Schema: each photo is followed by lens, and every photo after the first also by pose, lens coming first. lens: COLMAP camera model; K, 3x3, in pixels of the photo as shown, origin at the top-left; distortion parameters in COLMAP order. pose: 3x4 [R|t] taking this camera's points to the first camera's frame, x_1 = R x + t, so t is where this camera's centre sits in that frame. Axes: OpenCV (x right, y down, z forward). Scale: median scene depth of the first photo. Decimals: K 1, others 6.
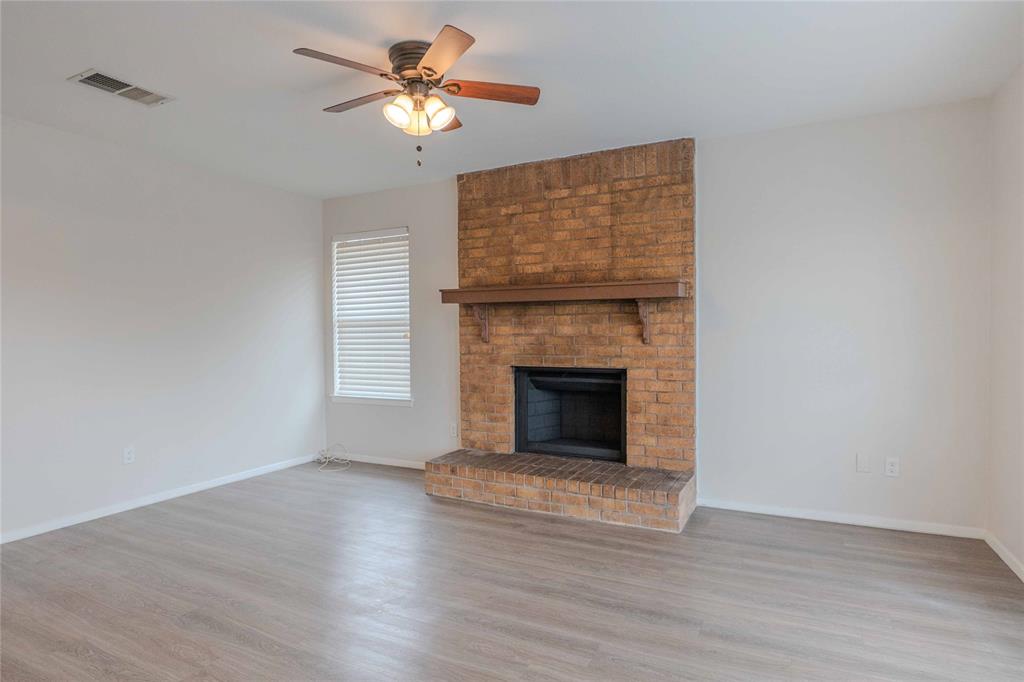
lens RADIAL K [[549.6, 0, 507.0], [0, 549.6, 340.0], [0, 0, 1]] dist [-0.020981, 0.000092]
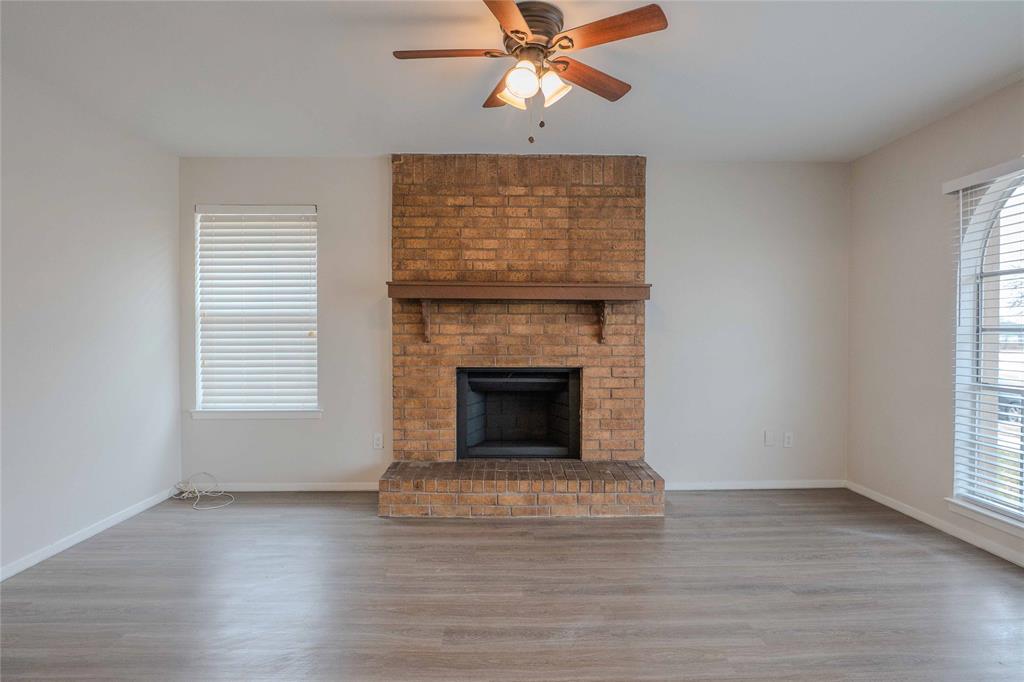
lens RADIAL K [[549.6, 0, 504.5], [0, 549.6, 337.4], [0, 0, 1]] dist [-0.020981, 0.000092]
pose [[0.881595, 0.005468, 0.471975, -0.390810], [-0.001561, 0.999961, -0.008669, 0.004591], [-0.472004, 0.006906, 0.881569, 0.146901]]
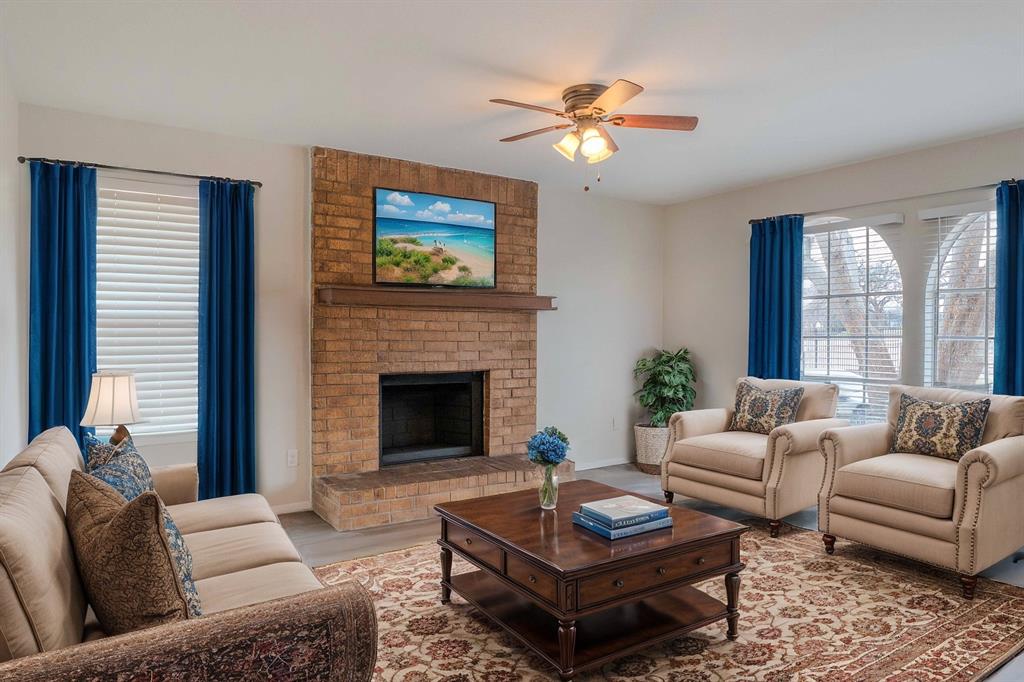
lens RADIAL K [[638.1, 0, 503.9], [0, 638.1, 338.9], [0, 0, 1]] dist [-0.006392, 0.000203]
pose [[0.496496, 0.004164, 0.868029, -0.876760], [0.007596, 0.999929, -0.009142, -0.000014], [-0.868006, 0.011132, 0.496430, 0.312506]]
